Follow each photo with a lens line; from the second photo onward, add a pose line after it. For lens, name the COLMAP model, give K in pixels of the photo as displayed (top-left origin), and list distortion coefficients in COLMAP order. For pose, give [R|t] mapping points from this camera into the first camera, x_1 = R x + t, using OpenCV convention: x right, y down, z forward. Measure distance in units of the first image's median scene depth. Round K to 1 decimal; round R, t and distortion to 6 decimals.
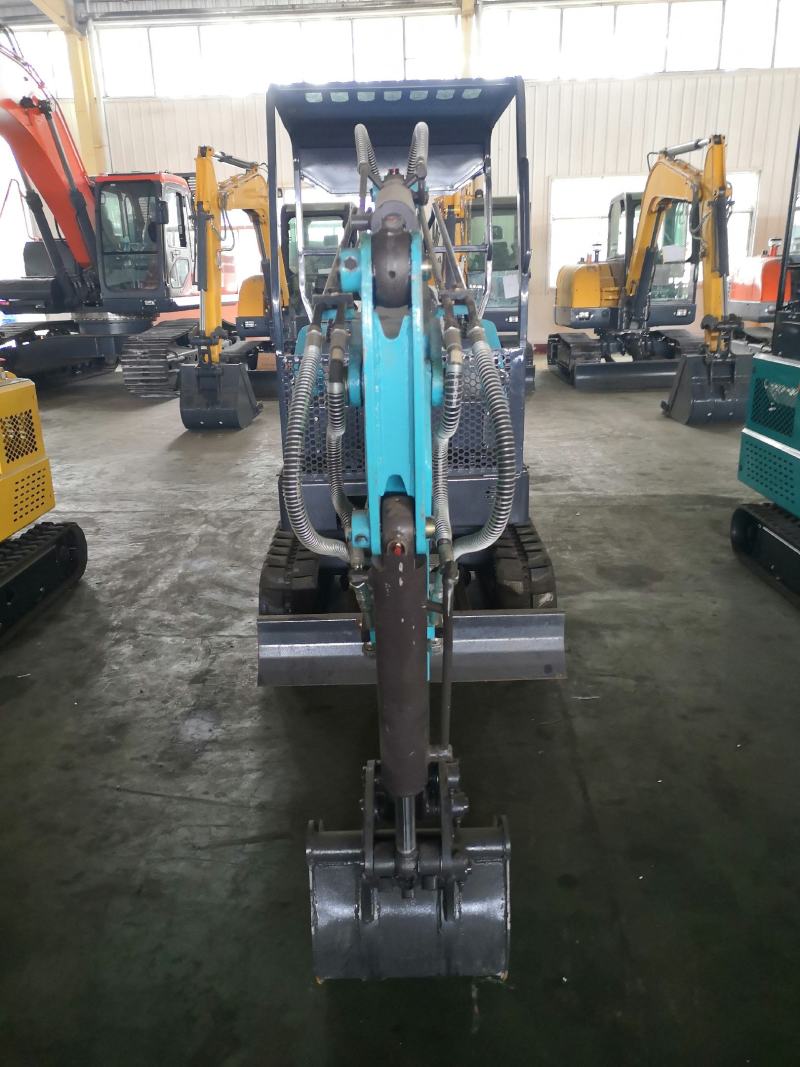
lens RADIAL K [[800.1, 0, 401.6], [0, 800.1, 530.4], [0, 0, 1]] dist [0.038811, -0.002990]
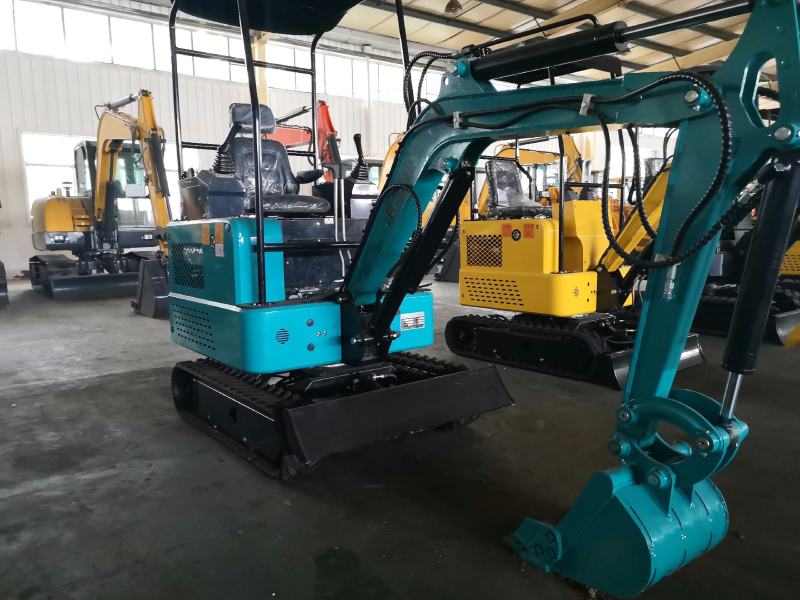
lens RADIAL K [[599.9, 0, 399.9], [0, 599.9, 299.9], [0, 0, 1]] dist [0.038811, -0.002990]
pose [[0.773951, -0.061689, 0.630234, 0.112894], [0.181827, 0.974983, -0.127858, 0.027620], [-0.606580, 0.213549, 0.765805, 0.150627]]
